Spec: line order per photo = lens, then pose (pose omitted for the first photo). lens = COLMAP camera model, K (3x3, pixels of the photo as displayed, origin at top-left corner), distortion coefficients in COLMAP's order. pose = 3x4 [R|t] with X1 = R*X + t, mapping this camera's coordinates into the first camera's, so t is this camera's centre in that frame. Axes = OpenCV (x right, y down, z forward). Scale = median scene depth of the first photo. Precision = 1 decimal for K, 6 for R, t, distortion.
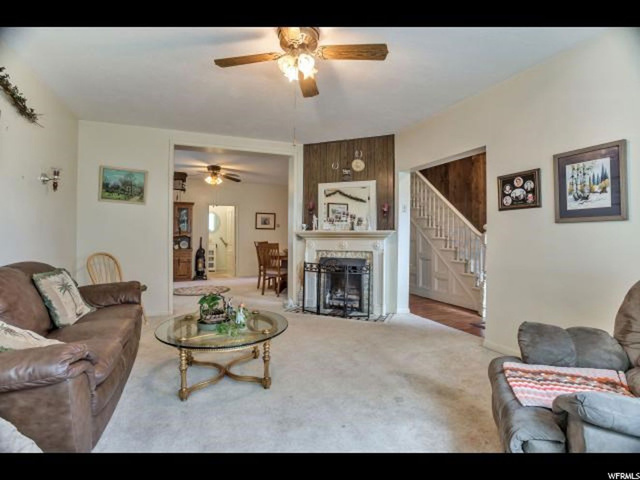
lens RADIAL K [[313.1, 0, 322.2], [0, 313.1, 235.2], [0, 0, 1]] dist [-0.041584, 0.002299]
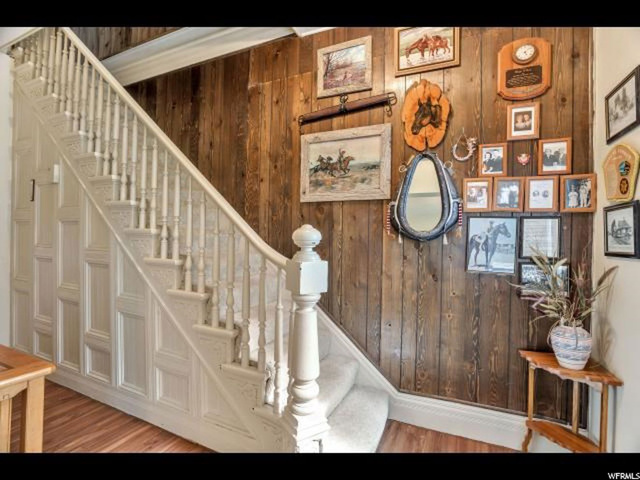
lens RADIAL K [[313.1, 0, 320.7], [0, 313.1, 235.9], [0, 0, 1]] dist [-0.041584, 0.002299]
pose [[0.751916, 0.000374, 0.659259, 0.282501], [-0.007870, 0.999934, 0.008410, -0.024867], [-0.659212, -0.011512, 0.751869, 0.627835]]
